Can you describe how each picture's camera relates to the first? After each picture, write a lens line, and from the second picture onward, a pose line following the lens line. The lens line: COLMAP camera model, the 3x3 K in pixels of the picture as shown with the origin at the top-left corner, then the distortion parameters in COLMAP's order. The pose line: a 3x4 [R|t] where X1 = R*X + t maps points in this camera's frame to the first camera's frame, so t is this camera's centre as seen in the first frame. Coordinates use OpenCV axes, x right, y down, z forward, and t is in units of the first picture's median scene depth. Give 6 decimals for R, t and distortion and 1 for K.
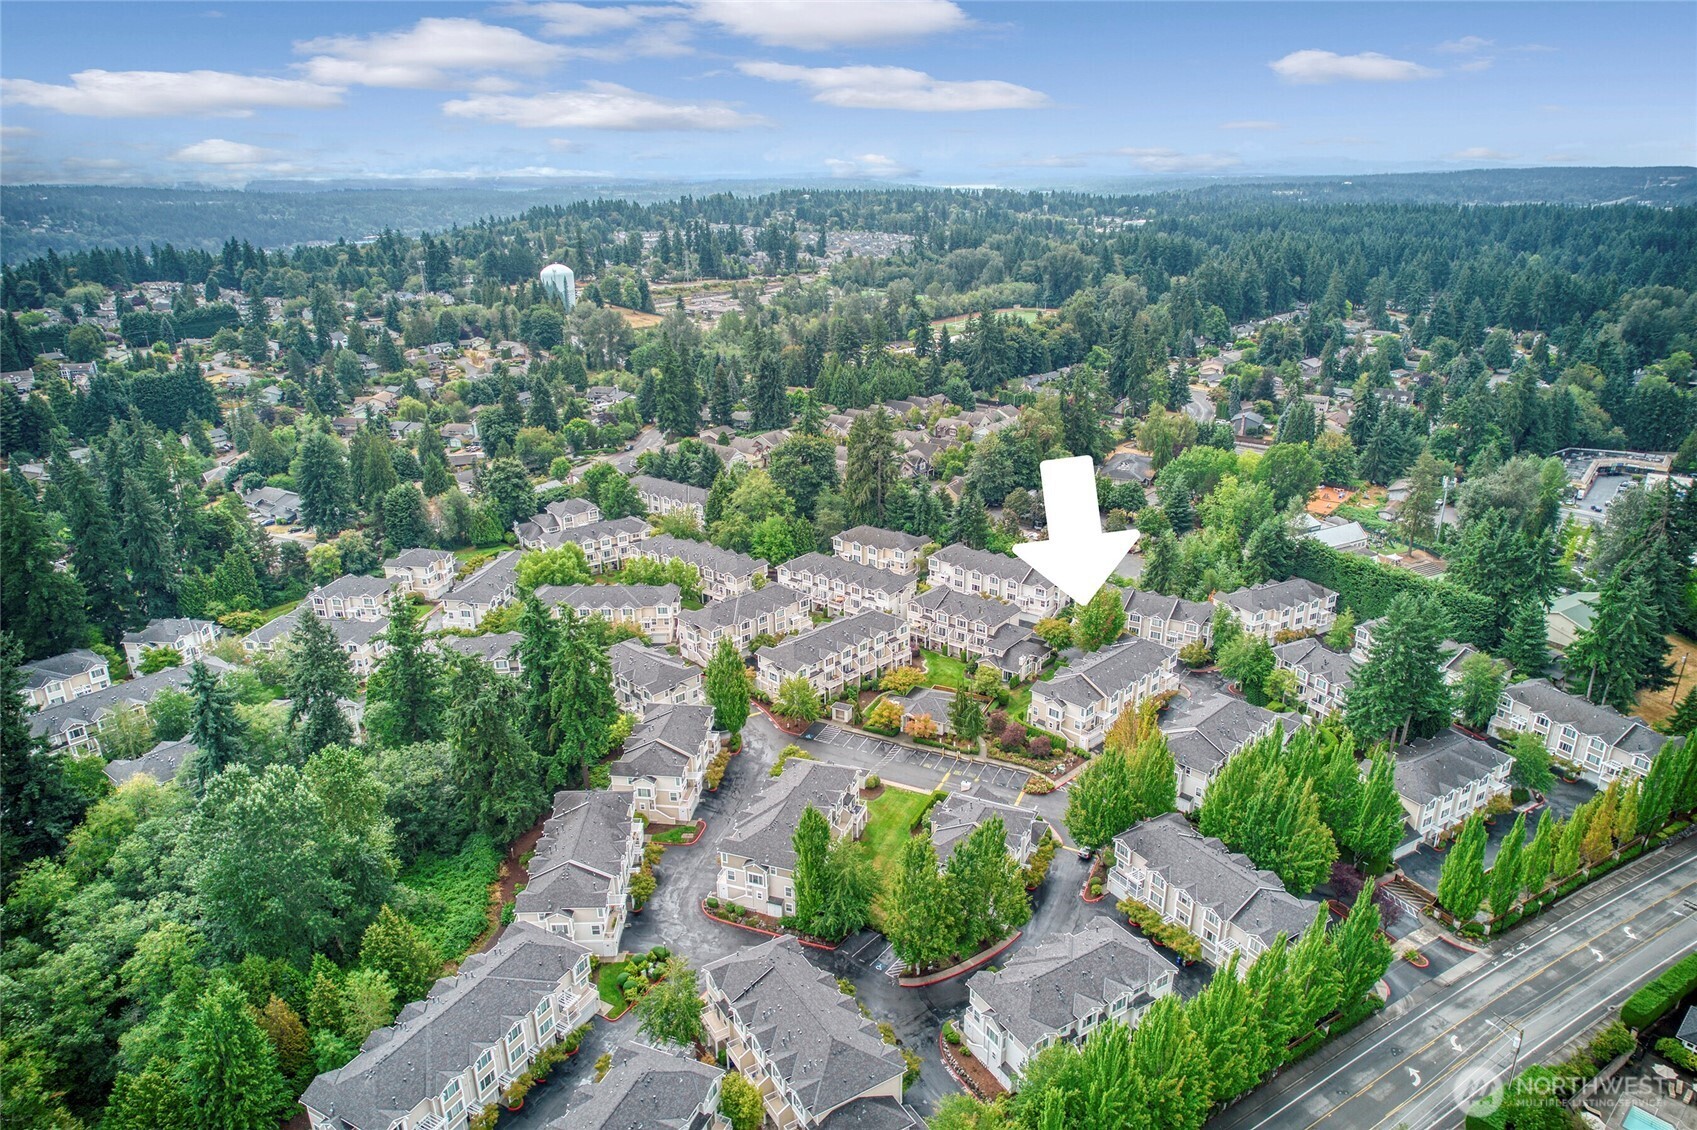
lens RADIAL K [[1090.6, 0, 845.4], [0, 1090.6, 566.6], [0, 0, 1]] dist [-0.058657, 0.059747]
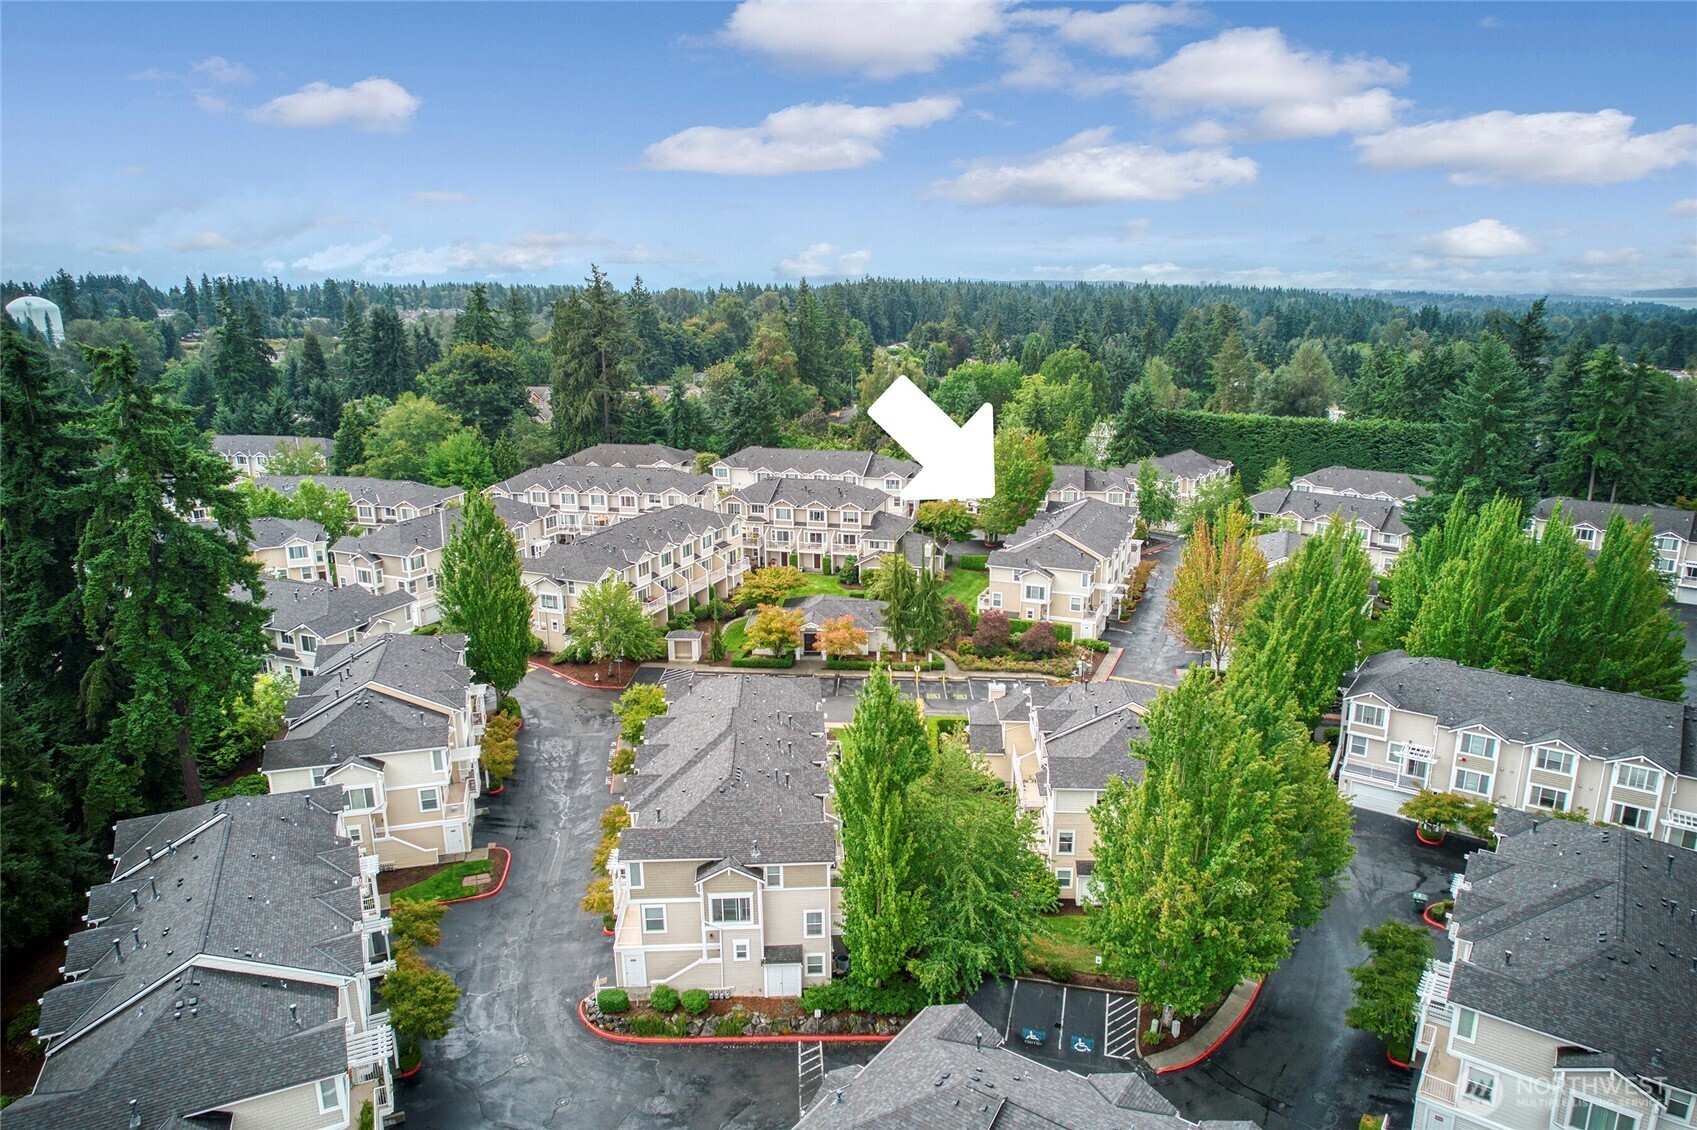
lens RADIAL K [[1090.6, 0, 845.4], [0, 1090.6, 566.6], [0, 0, 1]] dist [-0.058657, 0.059747]
pose [[0.924668, -0.094974, 0.368739, -0.138949], [0.131451, 0.988479, -0.075038, 0.156175], [-0.357364, 0.117857, 0.926499, 0.472819]]
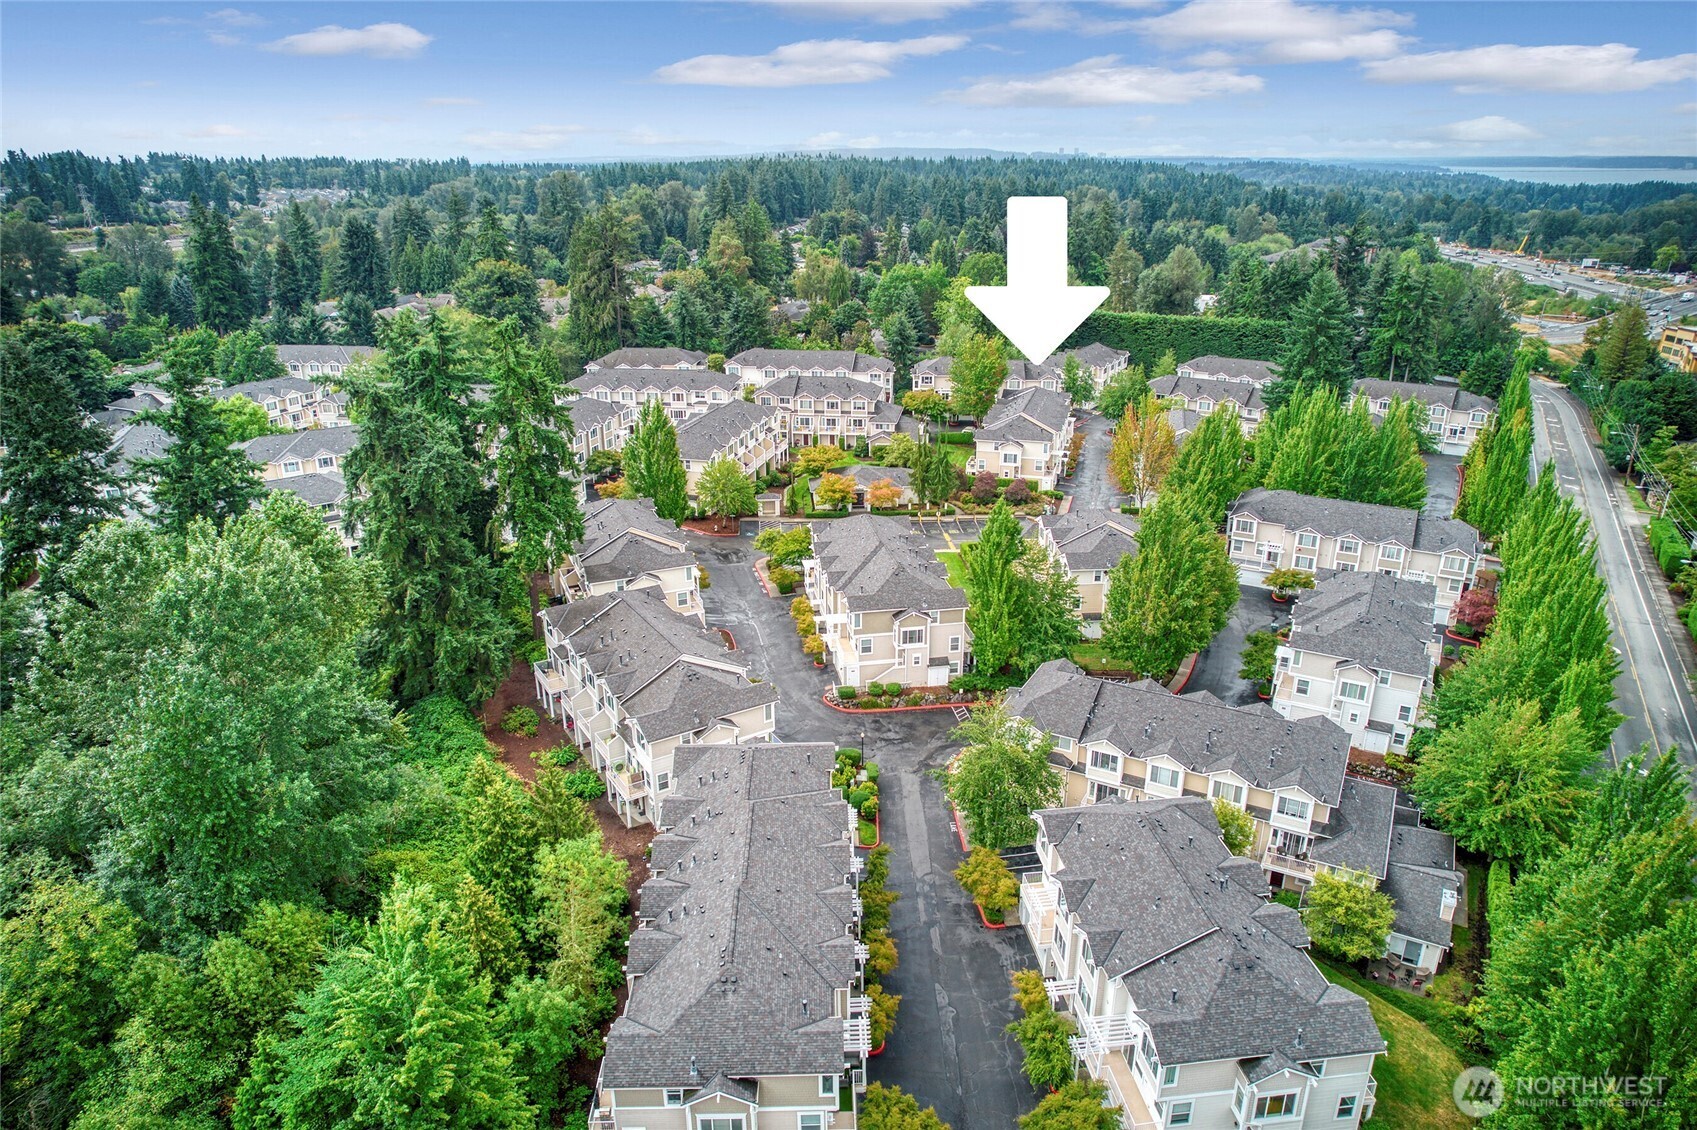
lens RADIAL K [[1090.6, 0, 845.4], [0, 1090.6, 566.6], [0, 0, 1]] dist [-0.058657, 0.059747]
pose [[0.869868, -0.174293, 0.461467, -0.344421], [0.168724, 0.984200, 0.053680, 0.154448], [-0.463532, 0.031166, 0.885532, 0.304617]]
